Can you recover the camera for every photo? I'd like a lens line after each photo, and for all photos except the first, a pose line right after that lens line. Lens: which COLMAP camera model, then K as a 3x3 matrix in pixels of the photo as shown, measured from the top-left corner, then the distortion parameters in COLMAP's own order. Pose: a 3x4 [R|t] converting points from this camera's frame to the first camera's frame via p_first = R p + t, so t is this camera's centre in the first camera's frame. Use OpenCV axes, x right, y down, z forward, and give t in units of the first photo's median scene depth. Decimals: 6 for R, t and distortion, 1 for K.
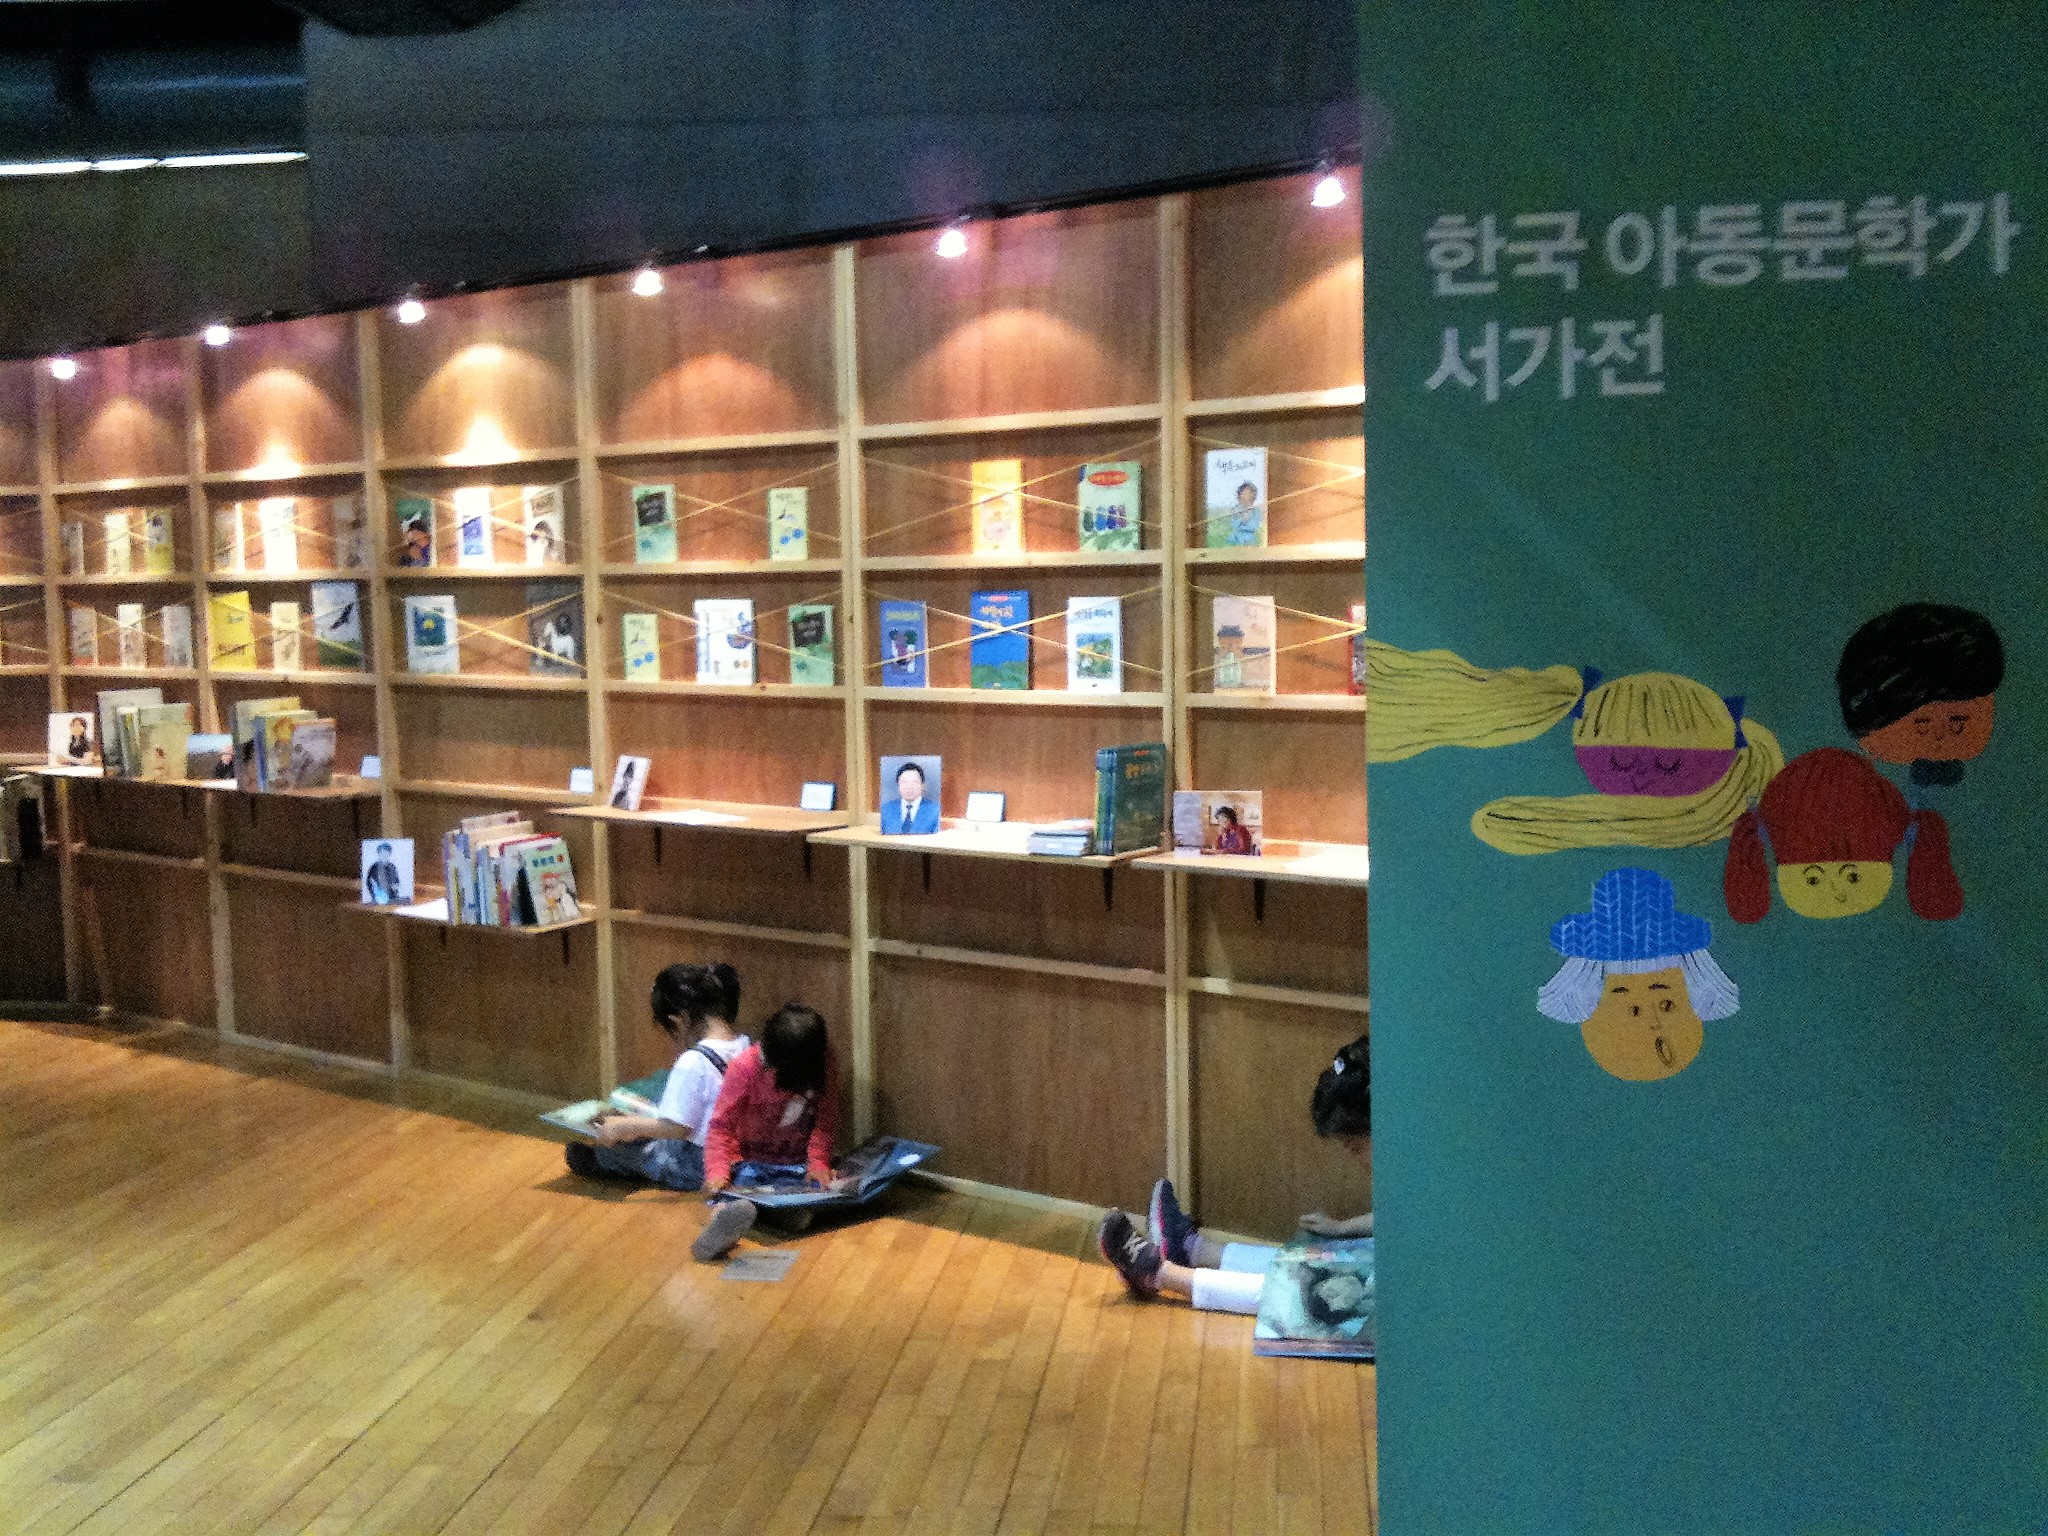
lens RADIAL K [[2107.4, 0, 1001.2], [0, 2107.4, 798.8], [0, 0, 1]] dist [0.141188, -0.433615]
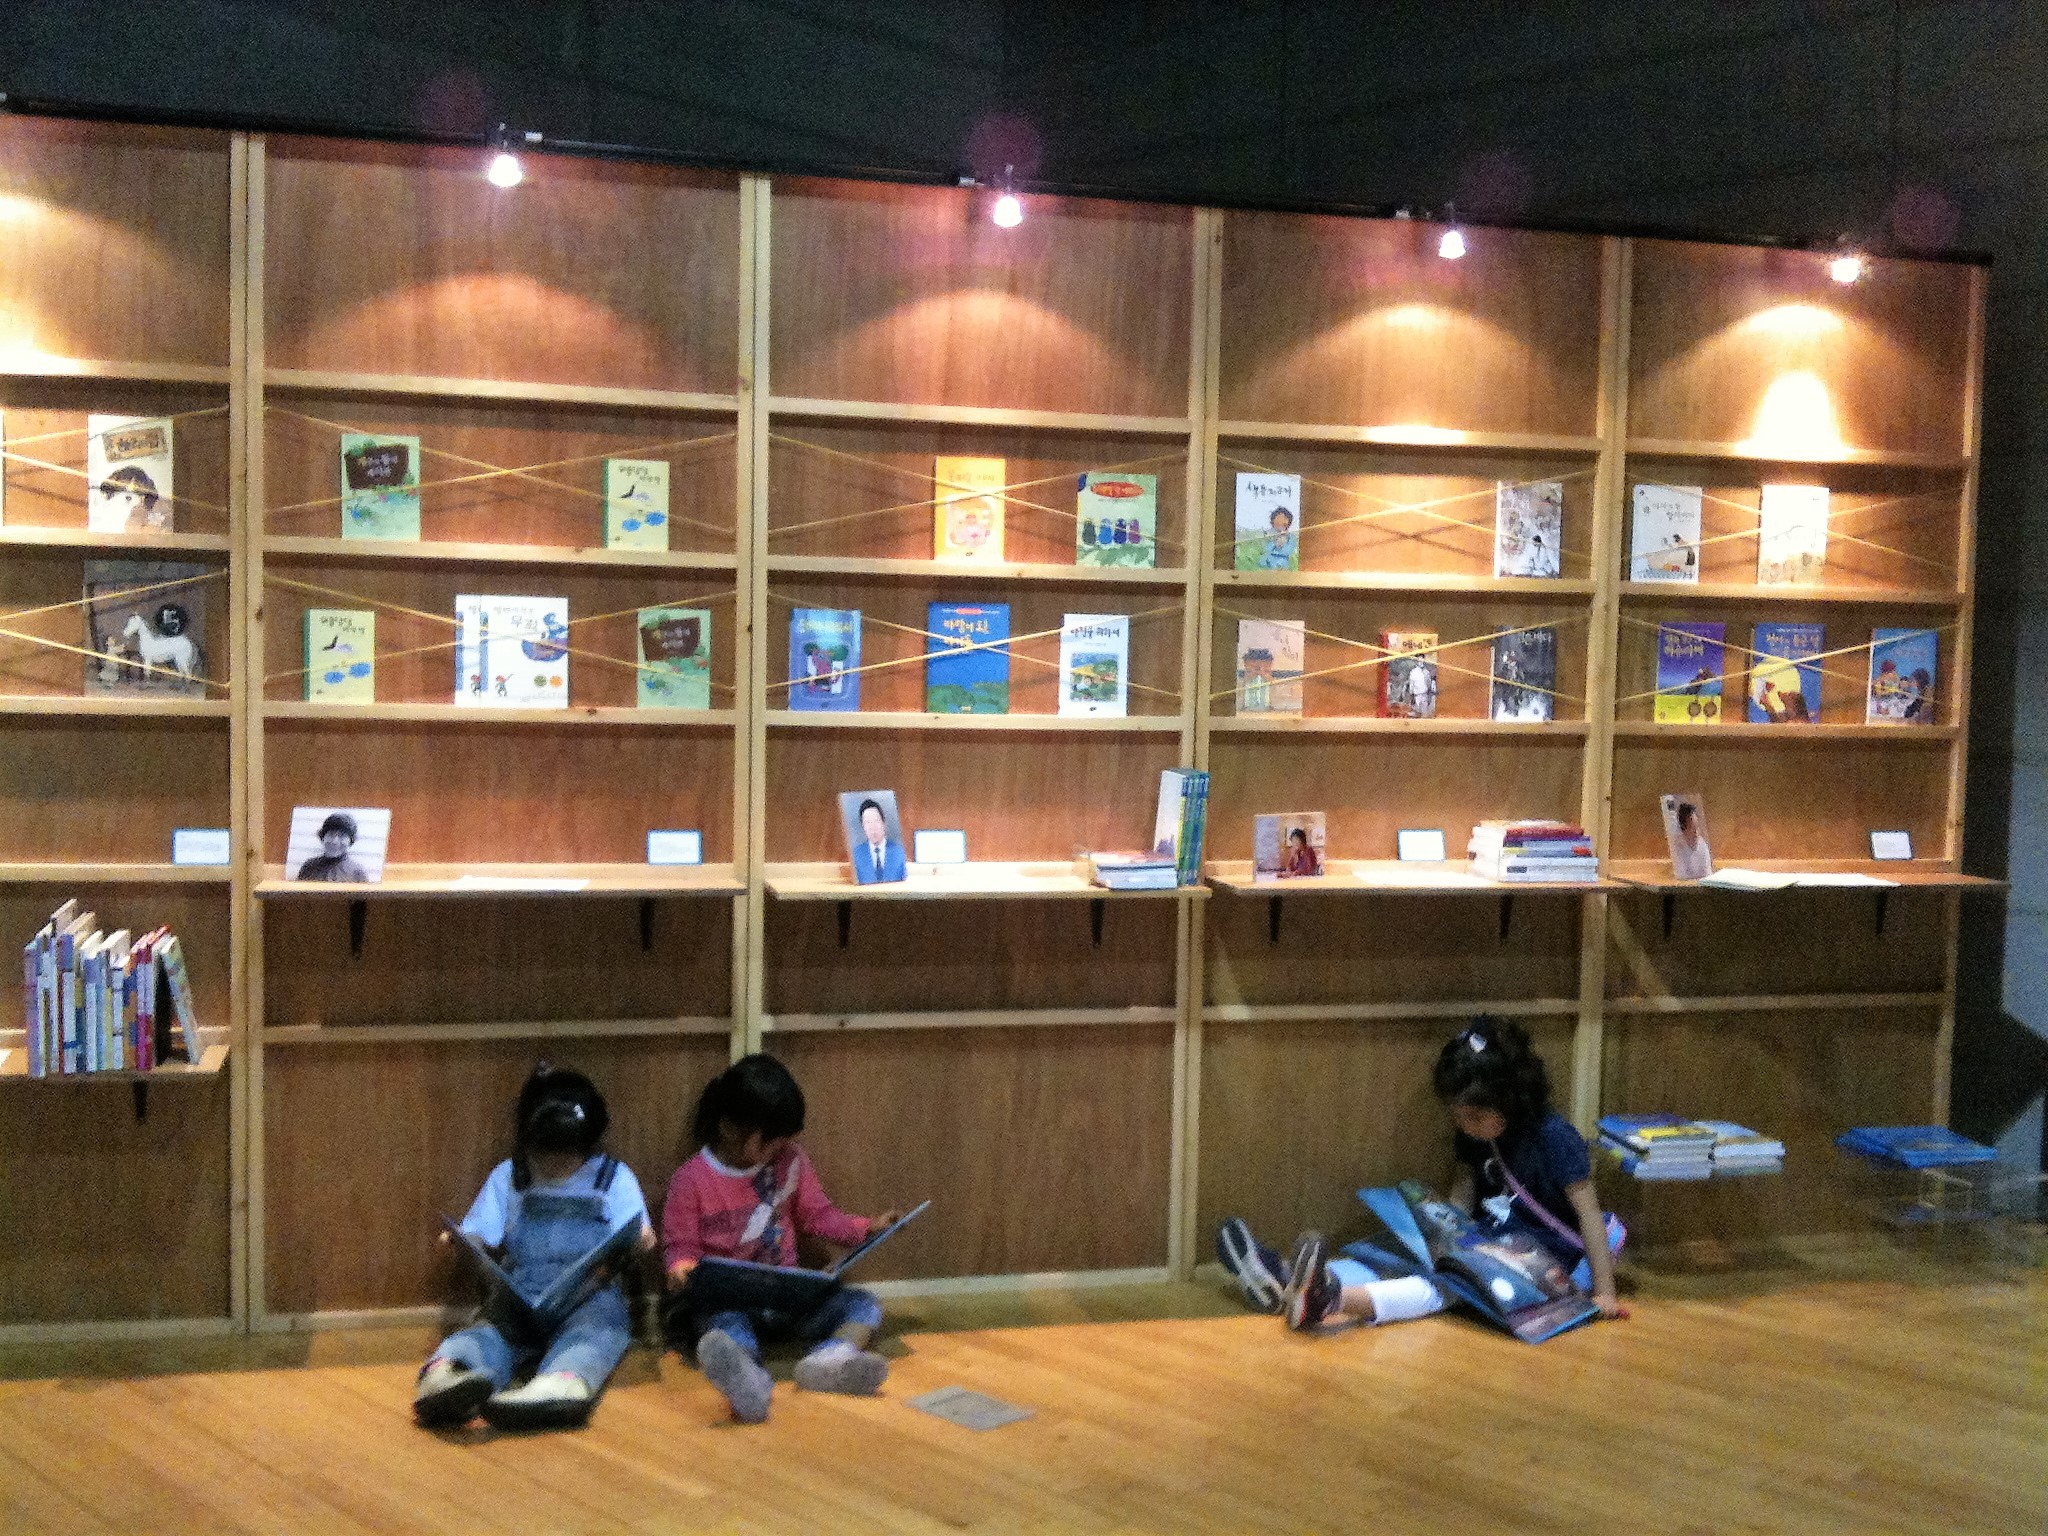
lens RADIAL K [[2156.7, 0, 1031.1], [0, 2156.7, 798.6], [0, 0, 1]] dist [0.157044, -0.500734]
pose [[0.623420, -0.022463, 0.781564, -0.688528], [0.046720, 0.998871, -0.008557, -0.006769], [-0.780490, 0.041849, 0.623766, 0.407341]]
